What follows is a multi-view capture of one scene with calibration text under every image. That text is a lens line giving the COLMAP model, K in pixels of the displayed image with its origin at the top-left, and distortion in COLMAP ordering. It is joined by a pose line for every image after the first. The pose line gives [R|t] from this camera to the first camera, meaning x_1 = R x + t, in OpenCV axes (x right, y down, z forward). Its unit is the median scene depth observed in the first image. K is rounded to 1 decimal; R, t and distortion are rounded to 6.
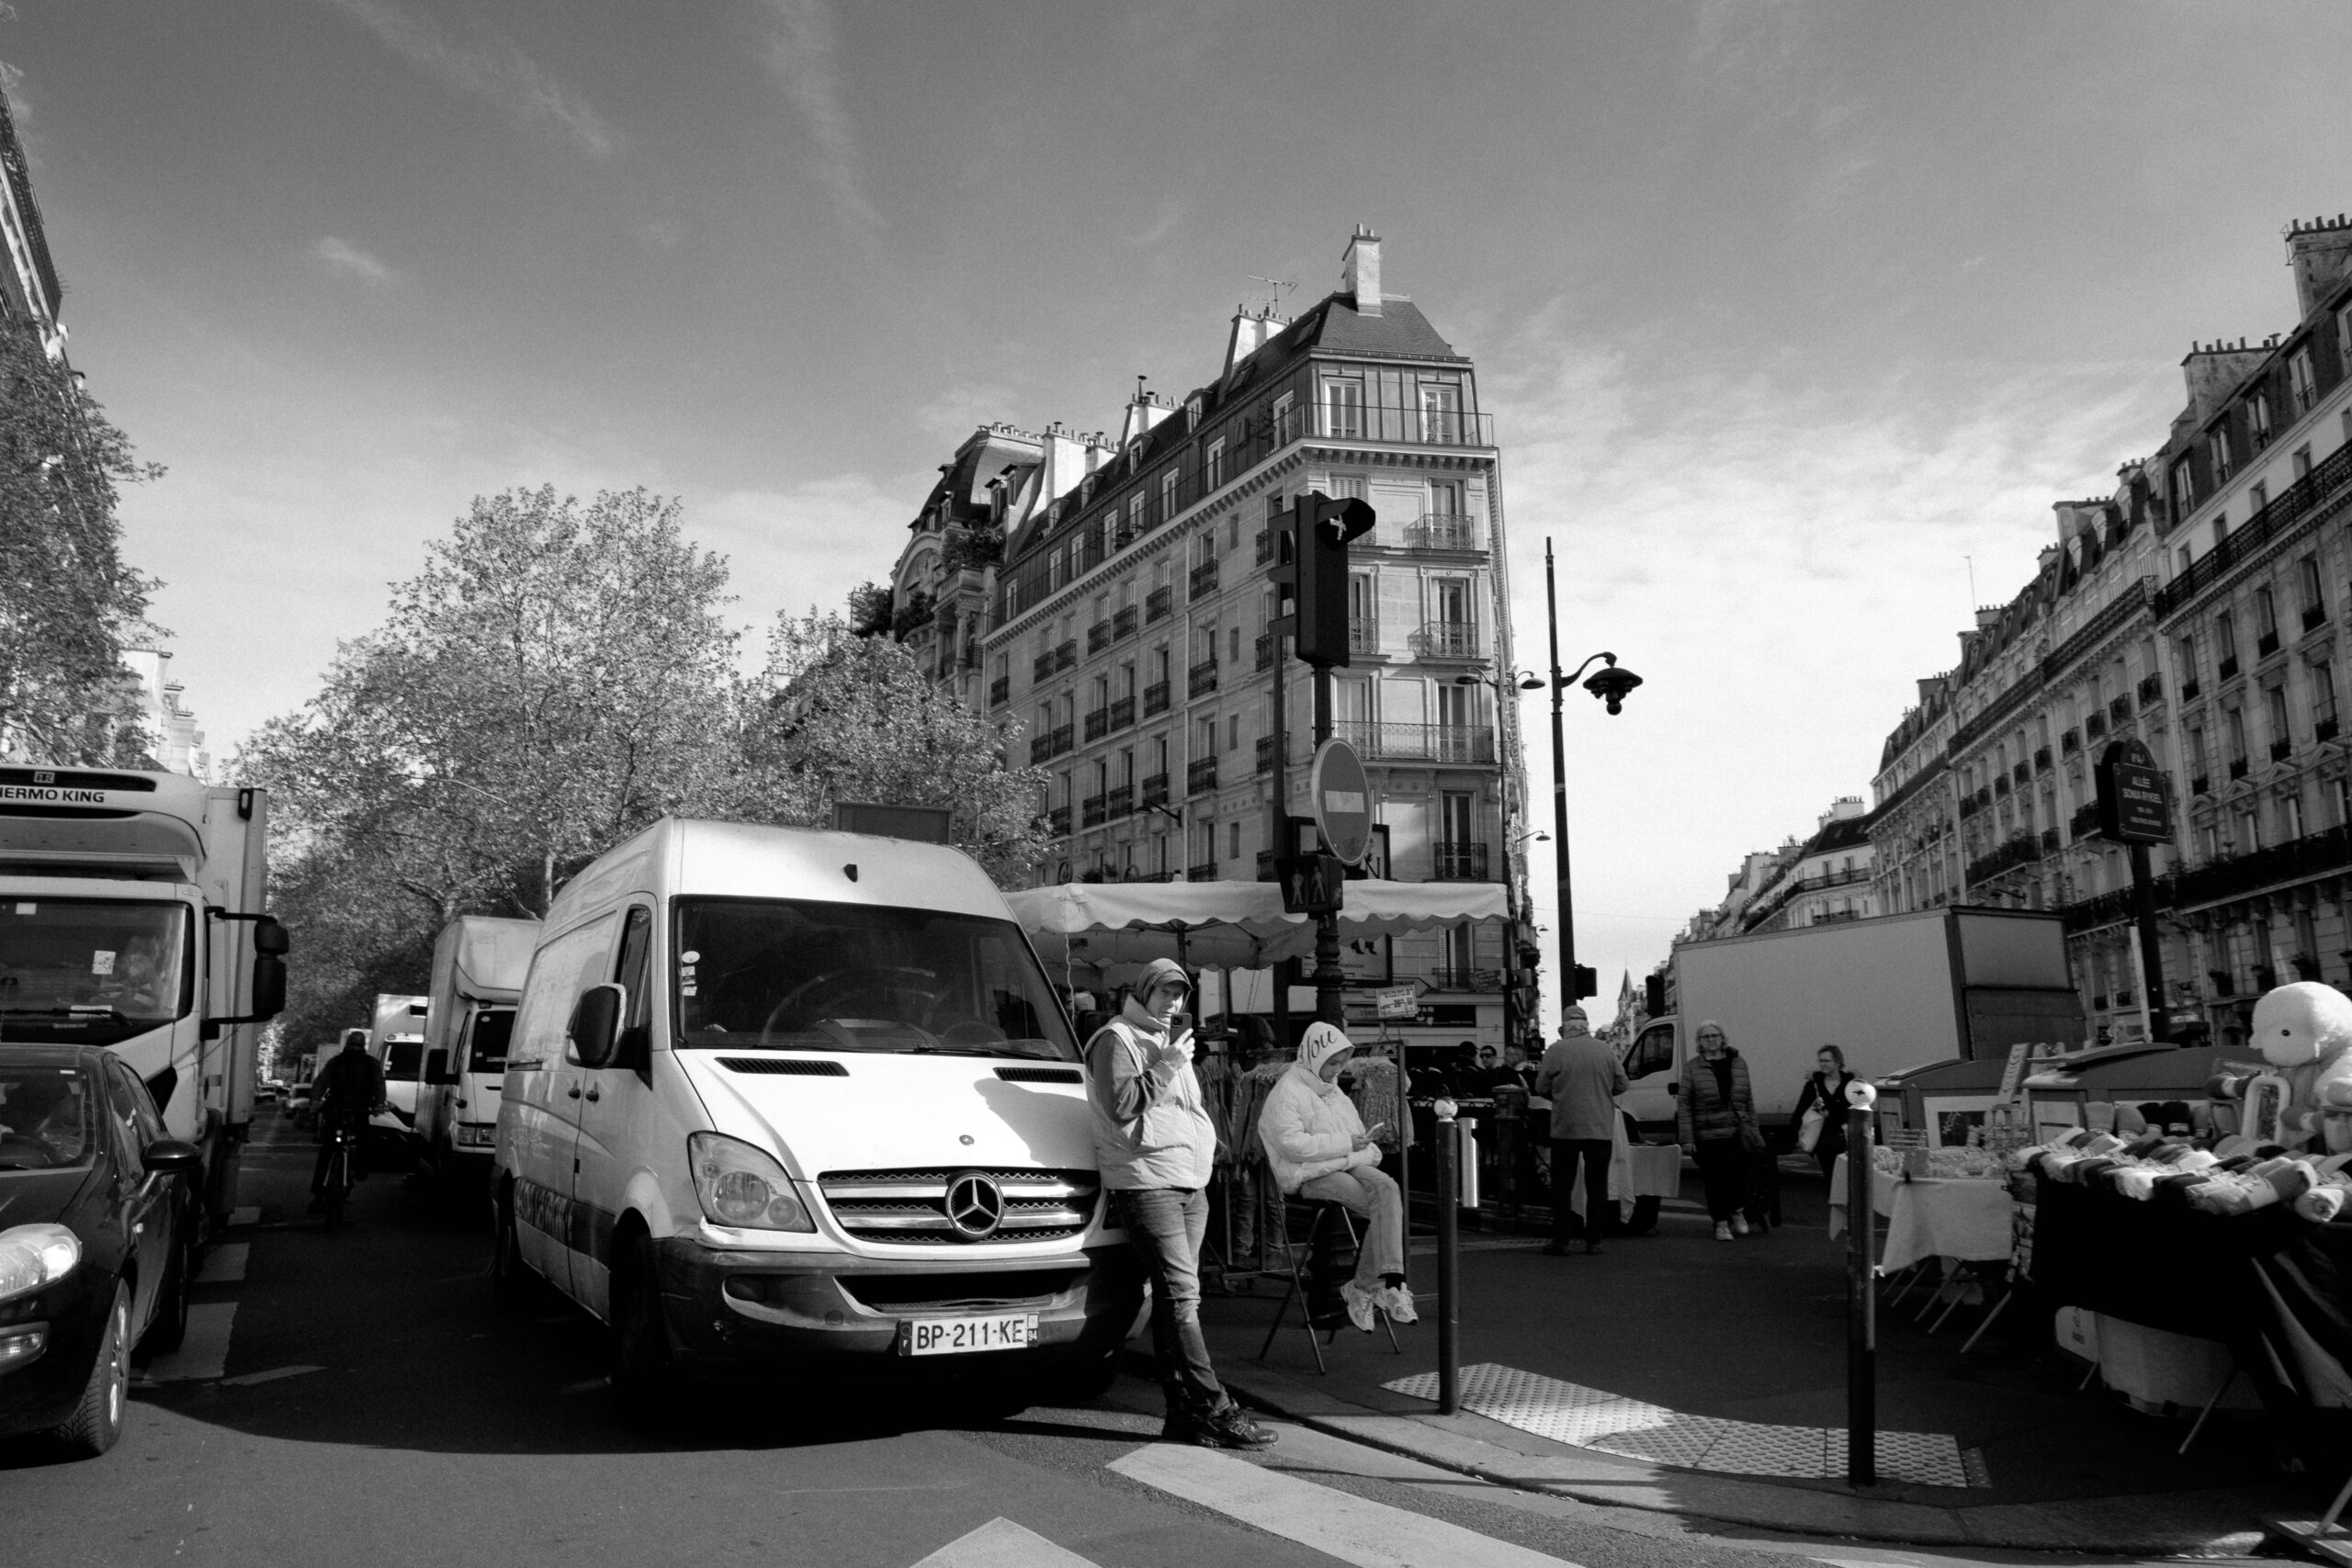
lens RADIAL K [[1556.3, 0, 1183.5], [0, 1556.3, 788.8], [0, 0, 1]] dist [-0.025302, 0.005892]
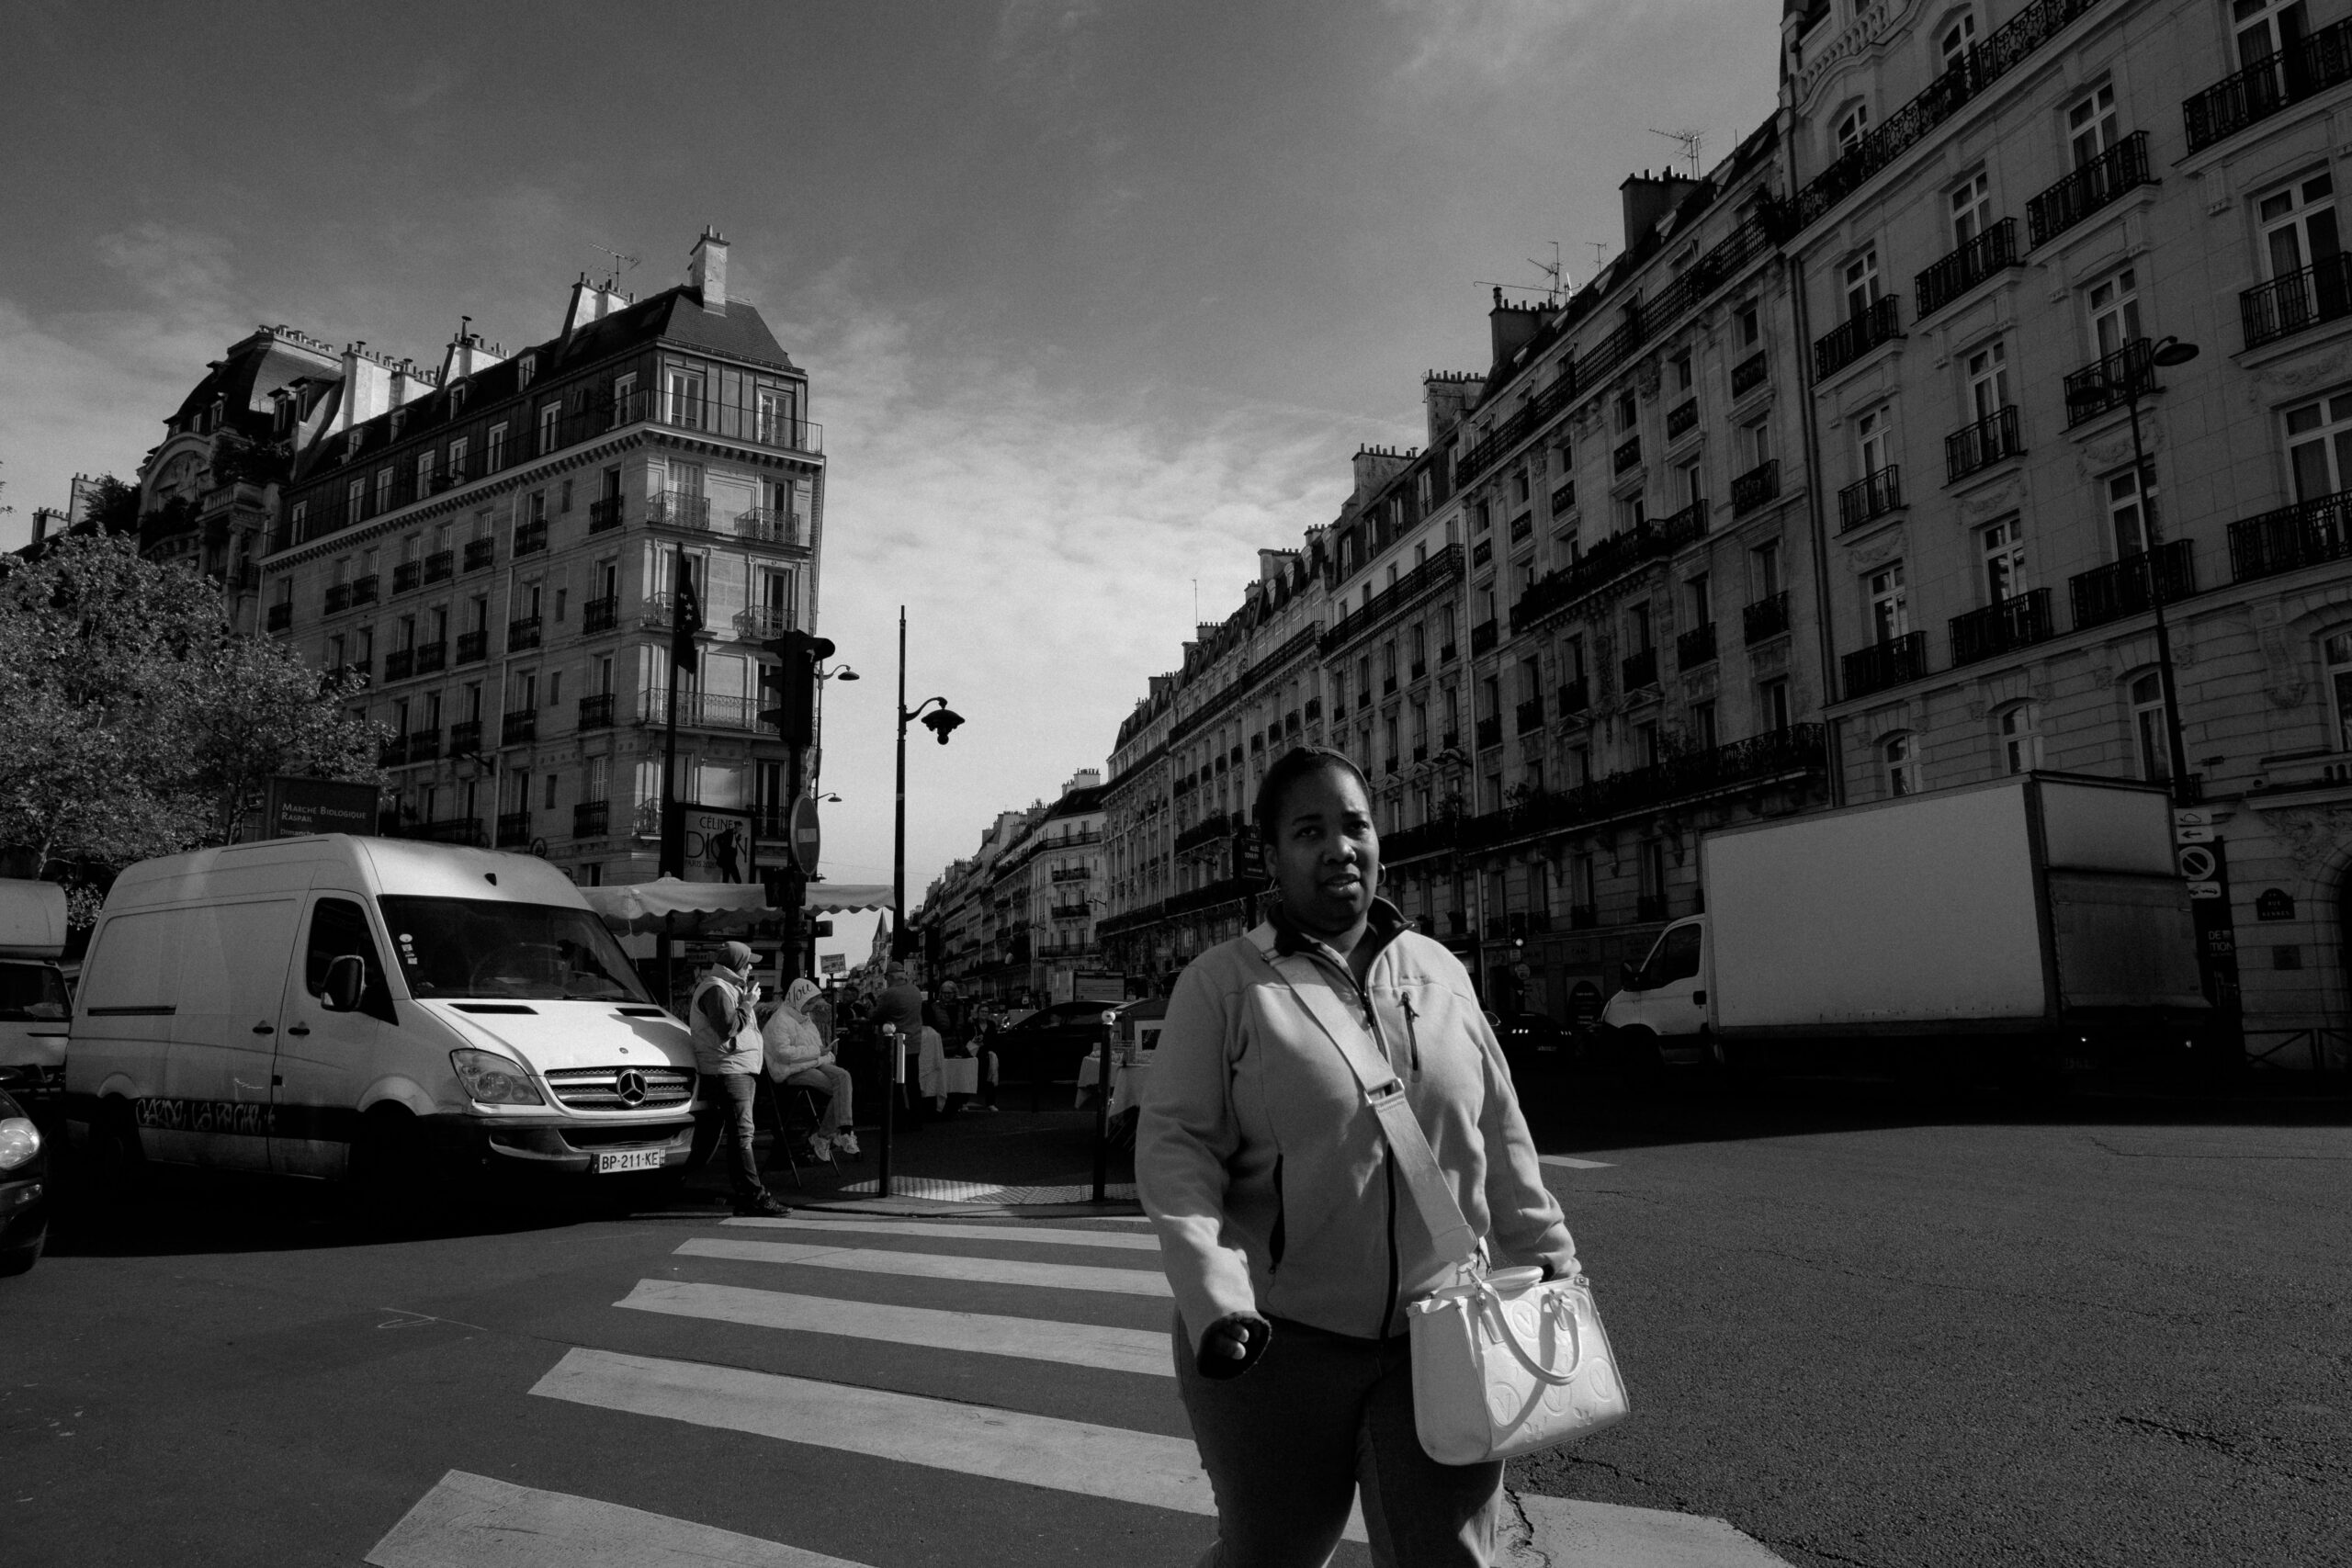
lens RADIAL K [[1513.3, 0, 1163.9], [0, 1513.3, 779.7], [0, 0, 1]] dist [-0.019938, 0.004408]
pose [[0.895523, 0.054548, 0.441660, -0.040885], [-0.067666, 0.997610, 0.013989, -0.015234], [-0.439841, -0.042412, 0.897074, -0.083693]]
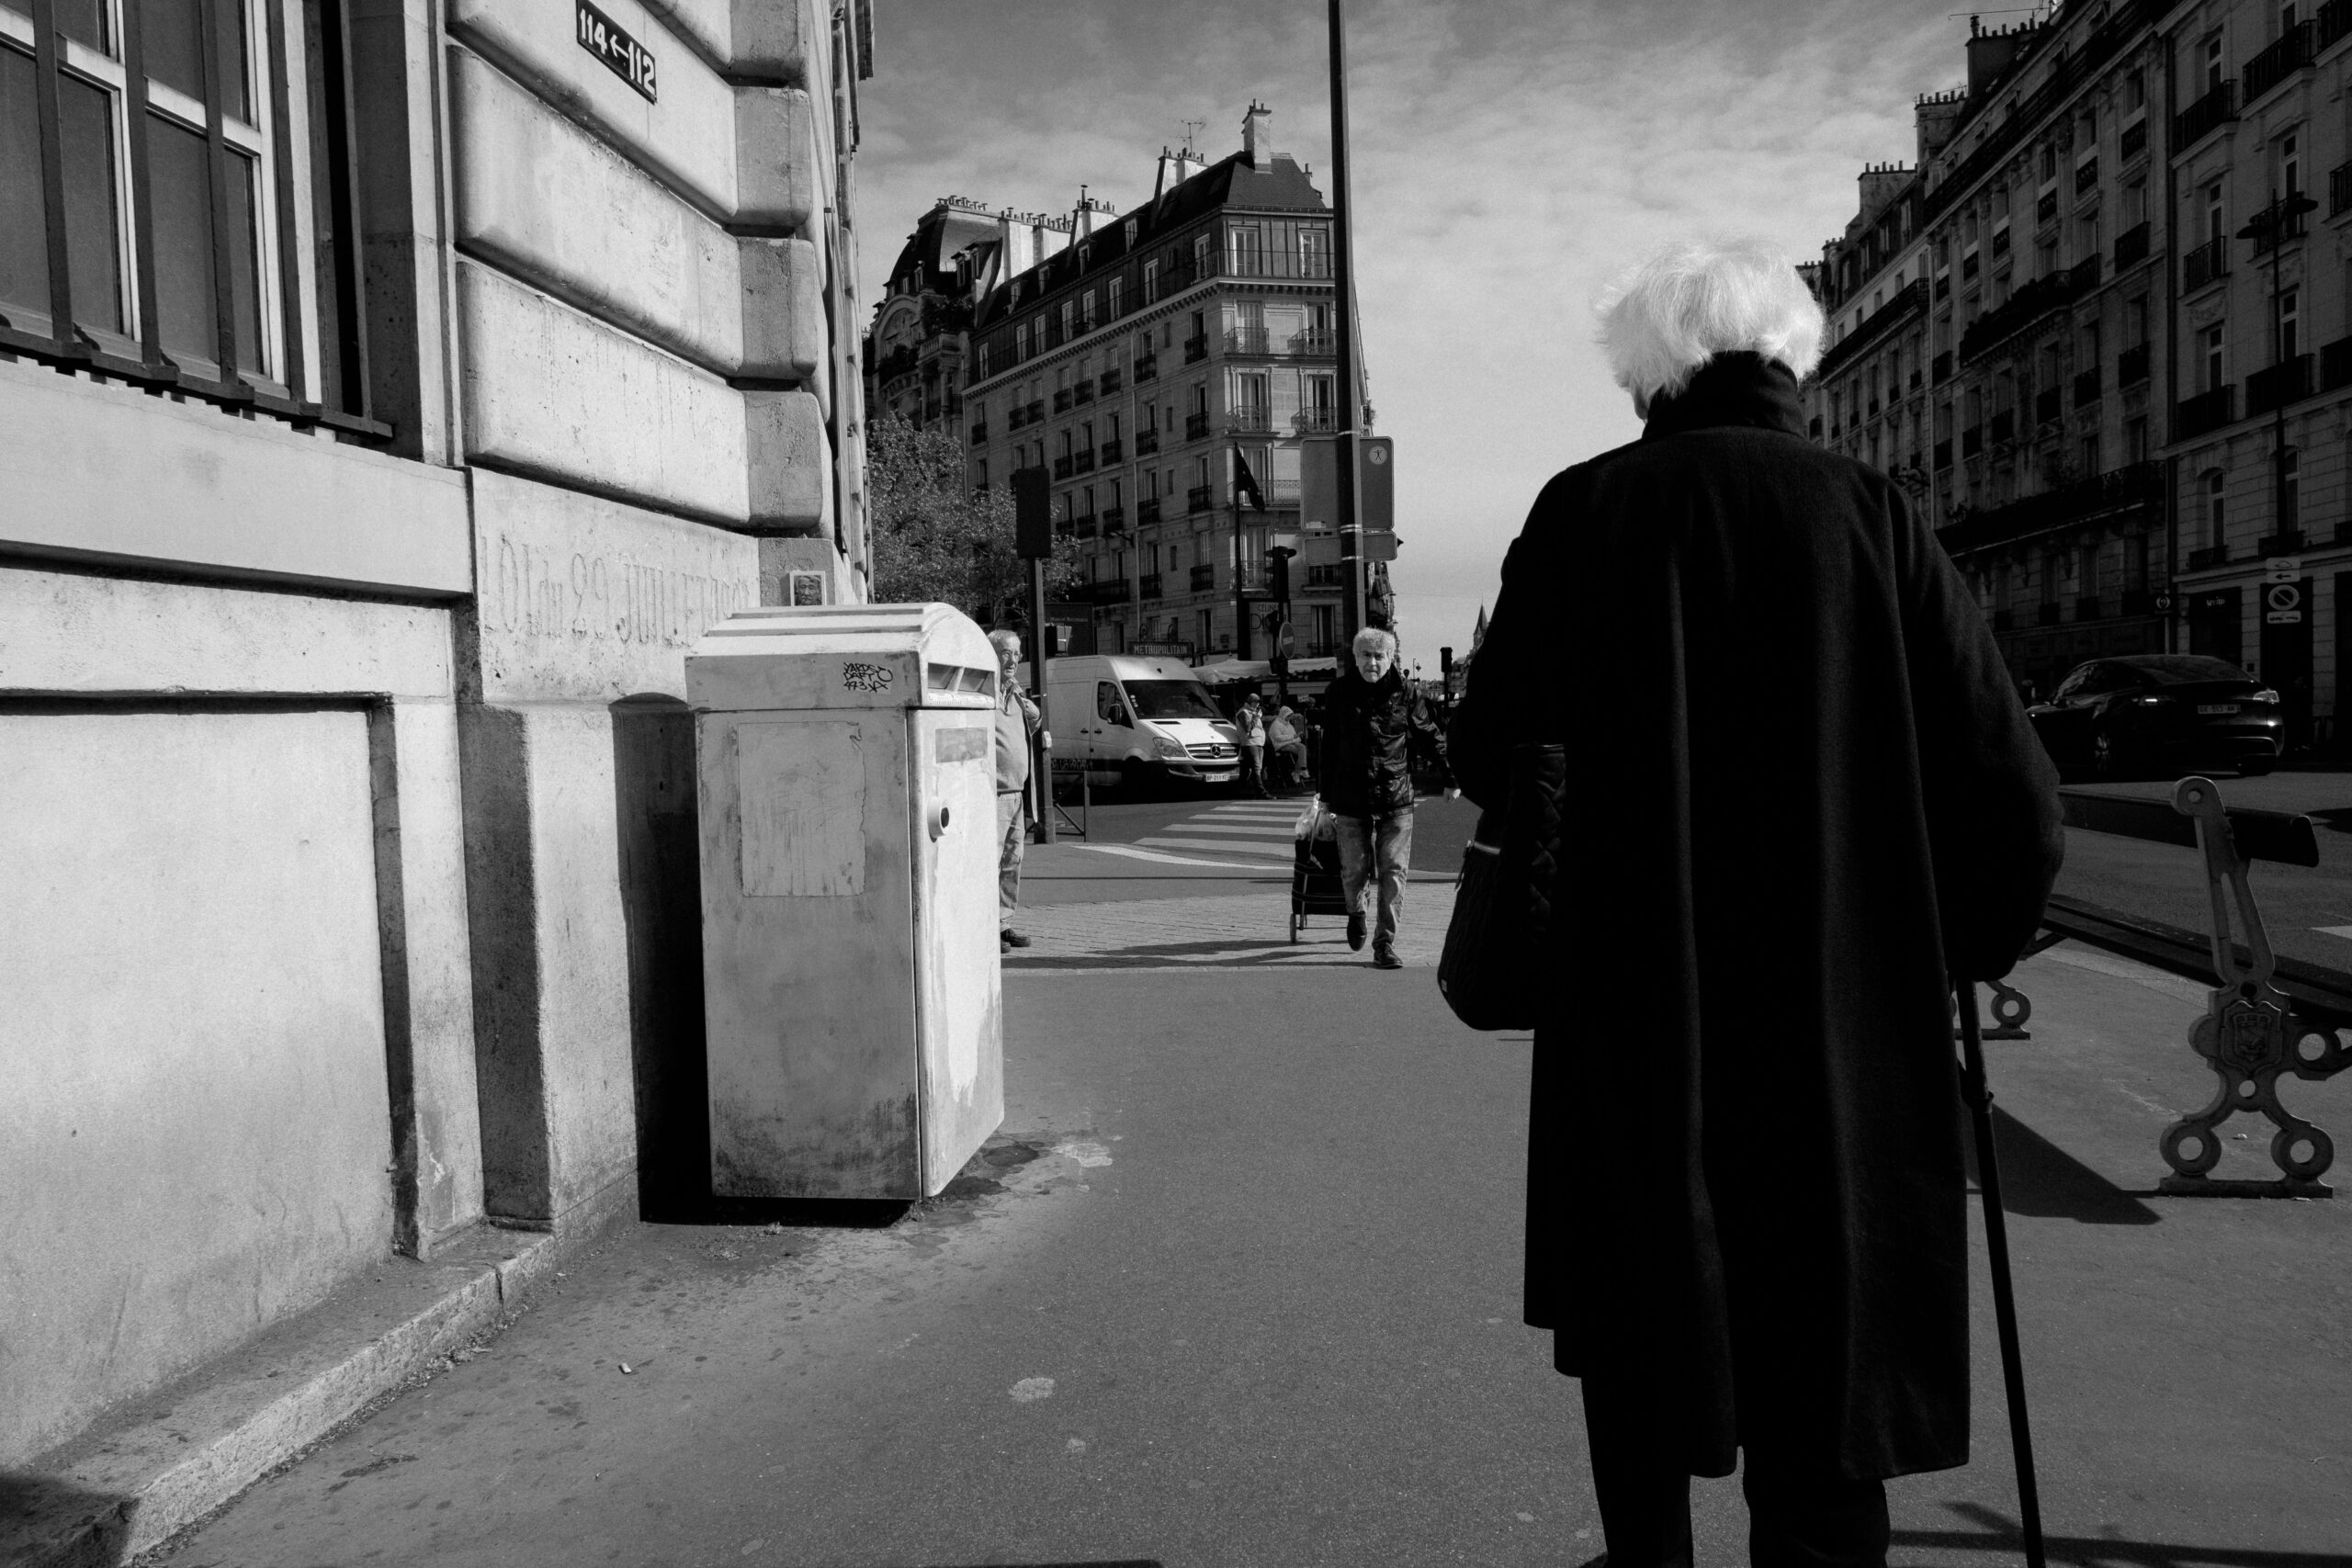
lens RADIAL K [[1513.3, 0, 1163.9], [0, 1513.3, 779.7], [0, 0, 1]] dist [-0.019938, 0.004408]
pose [[0.997365, -0.033895, 0.064144, -0.064893], [0.018641, 0.974192, 0.224949, -0.073728], [-0.070113, -0.223161, 0.972257, -0.375612]]
